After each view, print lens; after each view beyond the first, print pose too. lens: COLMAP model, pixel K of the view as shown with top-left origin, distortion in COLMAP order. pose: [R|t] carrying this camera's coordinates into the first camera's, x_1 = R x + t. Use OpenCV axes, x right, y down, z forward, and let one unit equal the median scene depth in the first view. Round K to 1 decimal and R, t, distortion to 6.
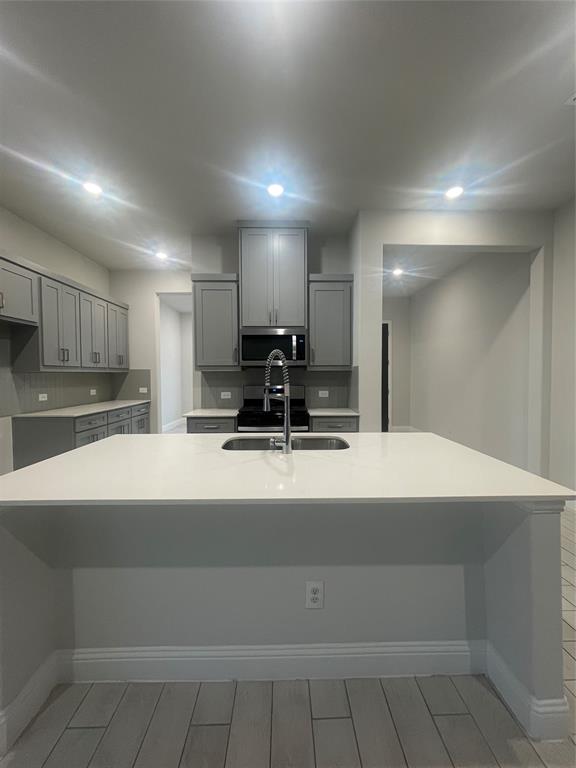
lens RADIAL K [[308.4, 0, 289.9], [0, 308.4, 381.7], [0, 0, 1]] dist [-0.008316, 0.000346]
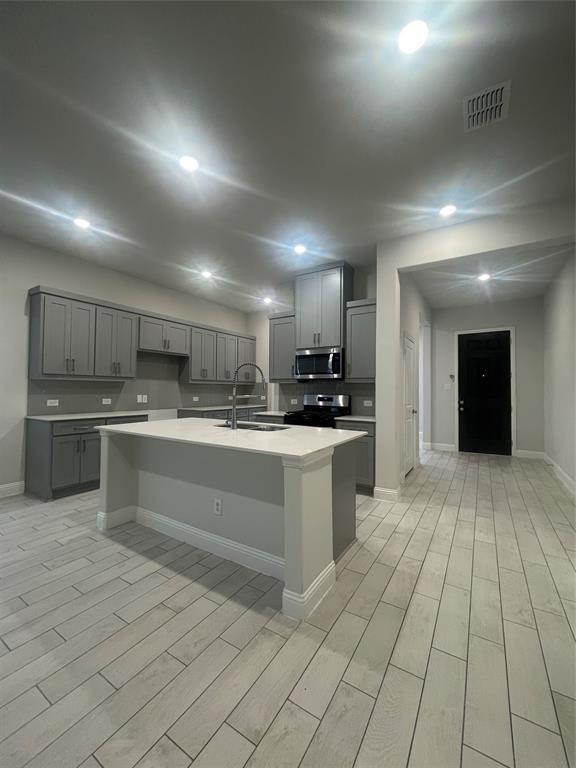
lens RADIAL K [[308.4, 0, 293.6], [0, 308.4, 382.9], [0, 0, 1]] dist [-0.008316, 0.000346]
pose [[0.839670, -0.000787, -0.543097, 0.550026], [-0.023997, 0.998968, -0.038550, 0.016551], [0.542567, 0.045402, 0.838785, -0.109052]]
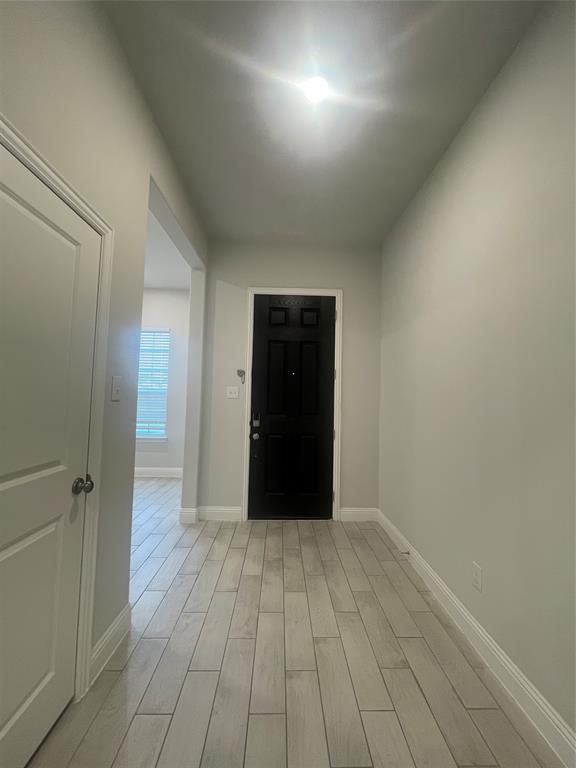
lens RADIAL K [[308.4, 0, 289.0], [0, 308.4, 383.5], [0, 0, 1]] dist [-0.008316, 0.000346]
pose [[0.999421, 0.031307, 0.013352, 0.480697], [-0.030328, 0.997216, -0.068116, -0.023512], [-0.015448, 0.067672, 0.997588, 1.023408]]
